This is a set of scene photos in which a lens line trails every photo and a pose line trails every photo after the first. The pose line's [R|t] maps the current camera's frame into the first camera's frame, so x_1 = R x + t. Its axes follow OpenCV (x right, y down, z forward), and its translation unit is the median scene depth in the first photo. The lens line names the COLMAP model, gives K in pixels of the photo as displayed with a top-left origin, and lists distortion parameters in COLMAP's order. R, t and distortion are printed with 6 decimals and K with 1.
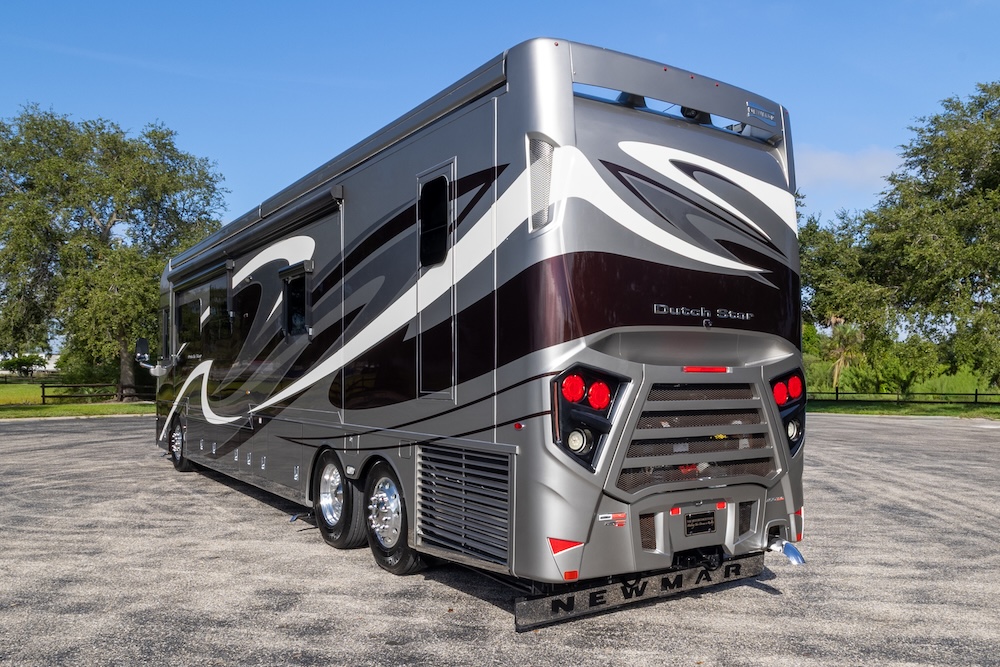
lens RADIAL K [[772.7, 0, 499.5], [0, 772.7, 364.7], [0, 0, 1]] dist [0.017213, 0.001779]
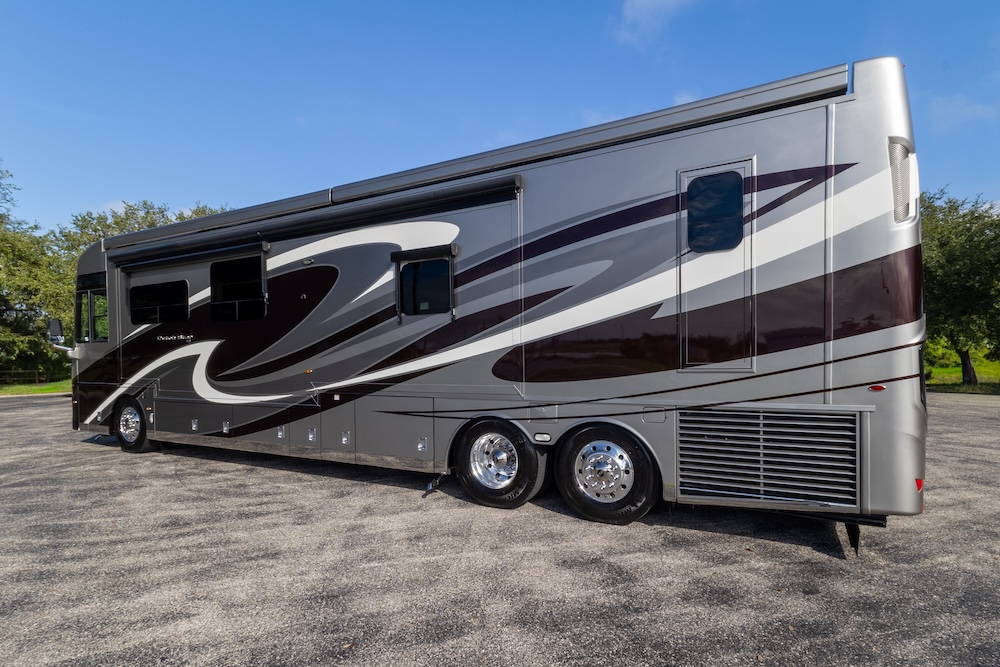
lens RADIAL K [[501.1, 0, 504.8], [0, 501.1, 368.9], [0, 0, 1]] dist [0.013643, 0.000050]
pose [[0.884299, -0.018066, 0.466571, -0.730245], [0.002269, 0.999406, 0.034397, 0.018853], [-0.466915, -0.029359, 0.883815, 0.508224]]
